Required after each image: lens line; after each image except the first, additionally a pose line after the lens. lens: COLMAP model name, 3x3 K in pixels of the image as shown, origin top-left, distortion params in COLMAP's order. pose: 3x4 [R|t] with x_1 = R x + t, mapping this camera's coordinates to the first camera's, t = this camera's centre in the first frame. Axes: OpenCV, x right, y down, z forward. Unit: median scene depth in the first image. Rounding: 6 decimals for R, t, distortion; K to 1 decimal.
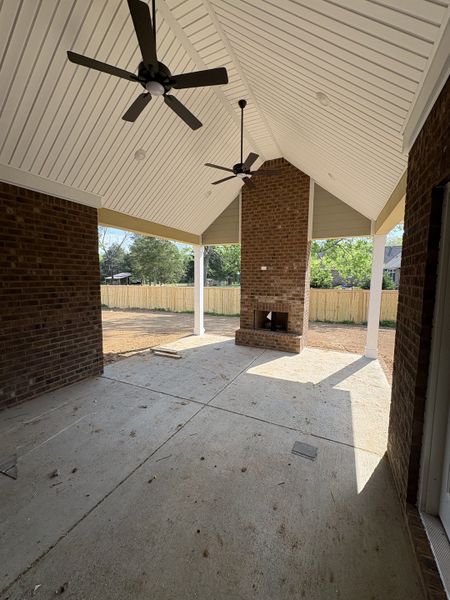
lens RADIAL K [[238.5, 0, 227.7], [0, 238.5, 301.5], [0, 0, 1]] dist [0.015129, 0.000117]
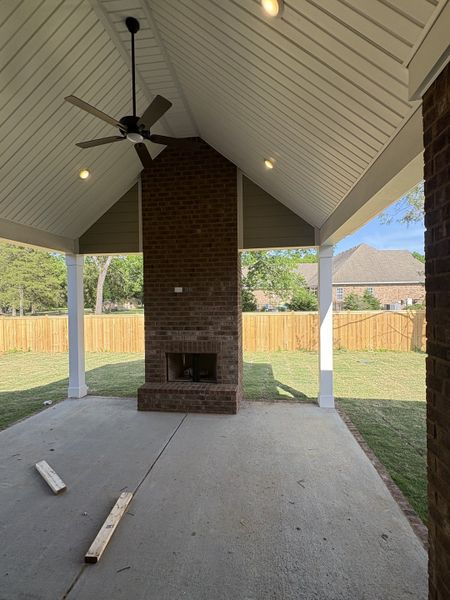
lens RADIAL K [[283.0, 0, 229.2], [0, 283.0, 309.5], [0, 0, 1]] dist [0.011628, 0.000916]
pose [[0.947771, -0.024601, 0.318001, 0.031852], [0.052608, 0.995423, -0.079785, -0.013263], [-0.314582, 0.092347, 0.944727, 0.208279]]
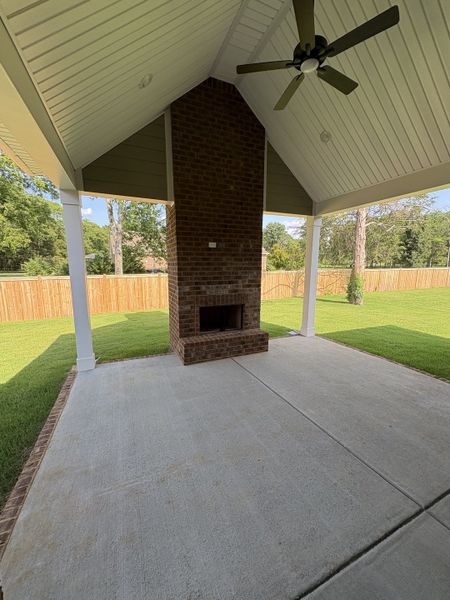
lens RADIAL K [[238.5, 0, 224.7], [0, 238.5, 304.0], [0, 0, 1]] dist [0.015129, 0.000117]
pose [[0.648184, -0.126418, 0.750916, -0.381356], [0.090698, 0.991920, 0.088701, -0.029631], [-0.756063, 0.010612, 0.654413, 0.542785]]
